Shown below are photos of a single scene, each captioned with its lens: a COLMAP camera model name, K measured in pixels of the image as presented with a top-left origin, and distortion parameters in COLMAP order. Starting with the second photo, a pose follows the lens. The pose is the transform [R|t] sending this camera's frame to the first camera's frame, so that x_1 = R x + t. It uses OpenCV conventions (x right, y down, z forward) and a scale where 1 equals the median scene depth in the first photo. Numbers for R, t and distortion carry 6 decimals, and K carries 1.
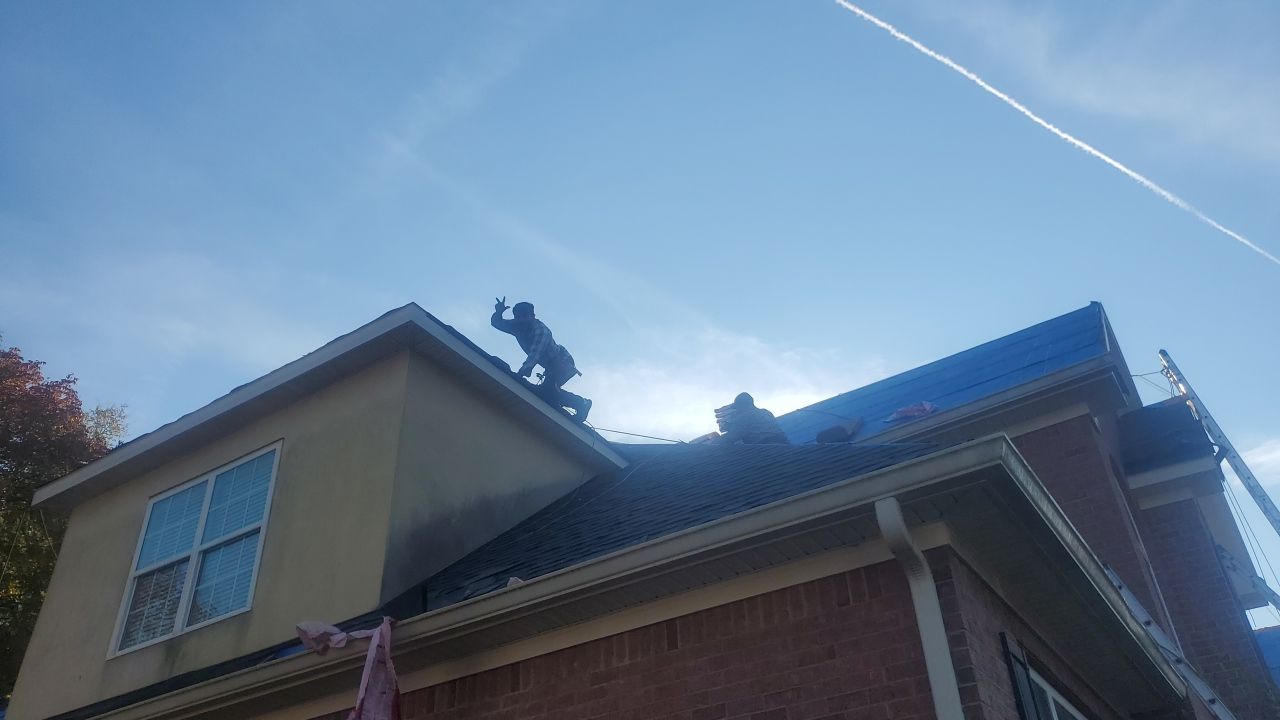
lens RADIAL K [[1000.8, 0, 637.3], [0, 1000.8, 364.3], [0, 0, 1]] dist [0.001752, 0.000477]
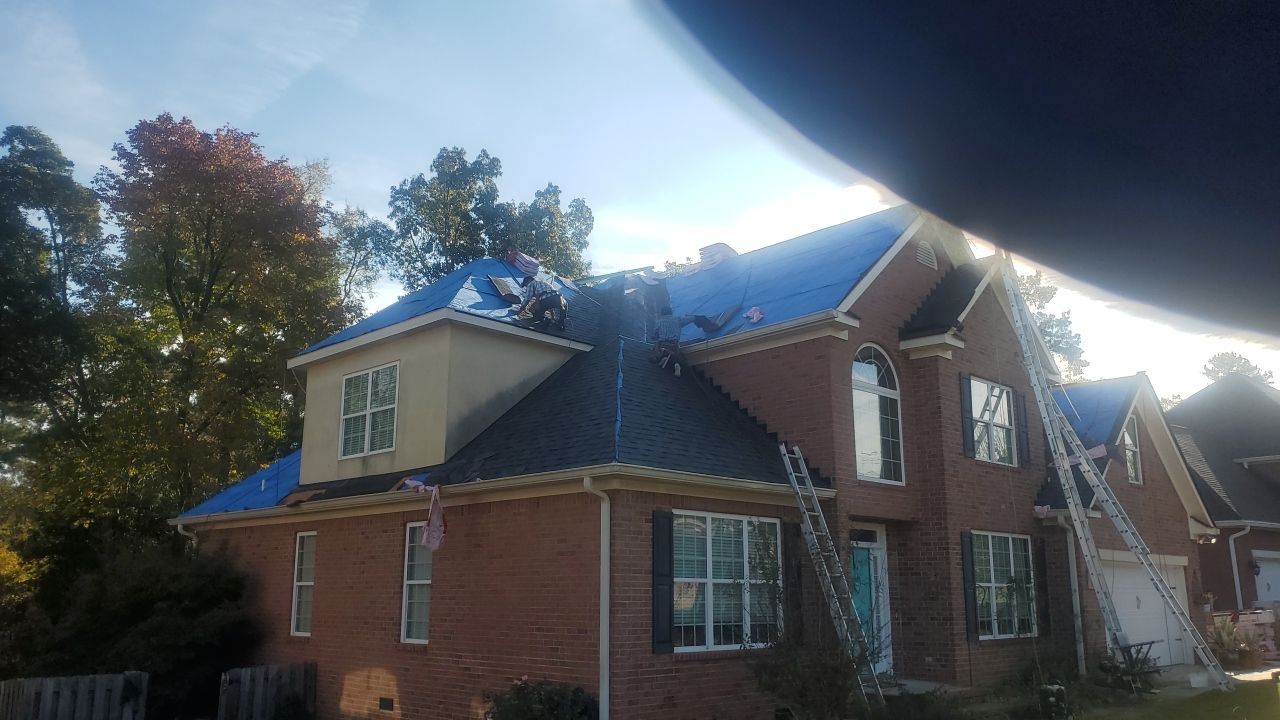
lens RADIAL K [[1000.8, 0, 637.3], [0, 1000.8, 364.3], [0, 0, 1]] dist [0.001752, 0.000477]
pose [[0.980625, -0.003118, -0.195868, 0.524534], [0.076898, 0.925742, 0.370255, -0.655251], [0.180169, -0.378143, 0.908046, -0.756221]]
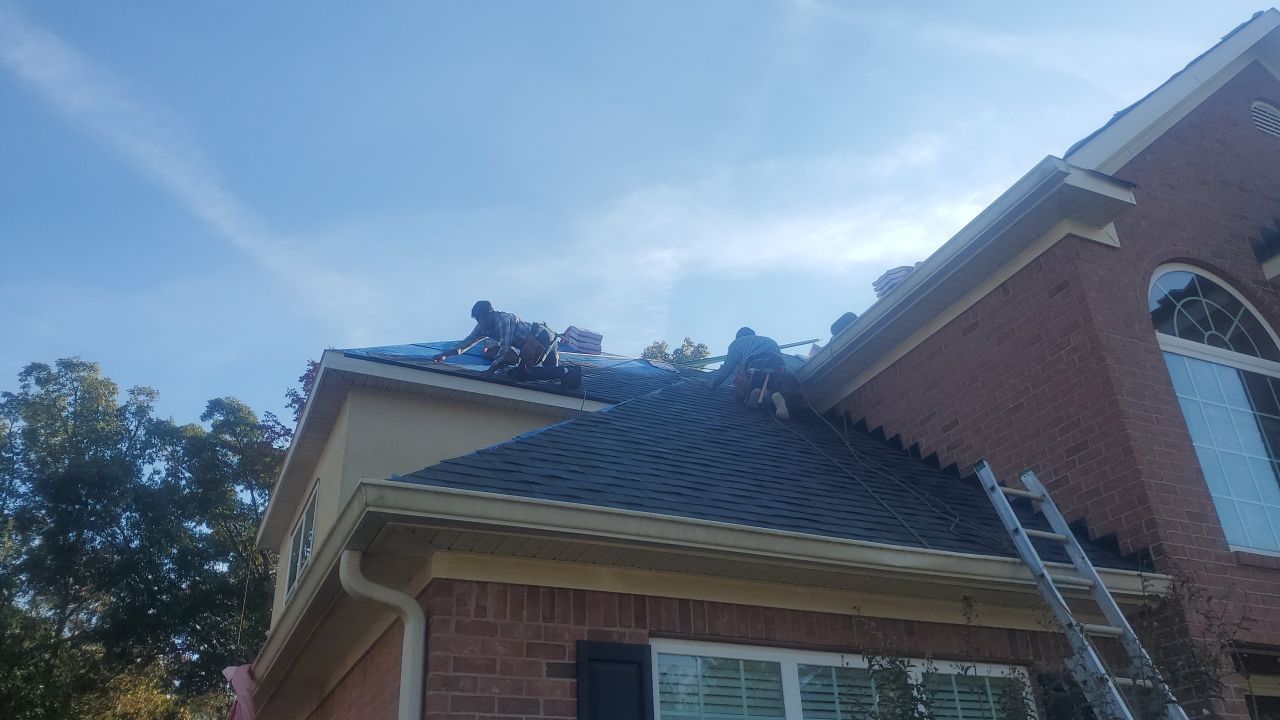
lens RADIAL K [[1000.8, 0, 637.3], [0, 1000.8, 364.3], [0, 0, 1]] dist [0.001752, 0.000477]
pose [[0.854793, -0.240593, -0.459830, 0.562045], [0.297784, 0.953053, 0.054902, 0.008797], [0.425034, -0.183860, 0.886308, 0.188318]]
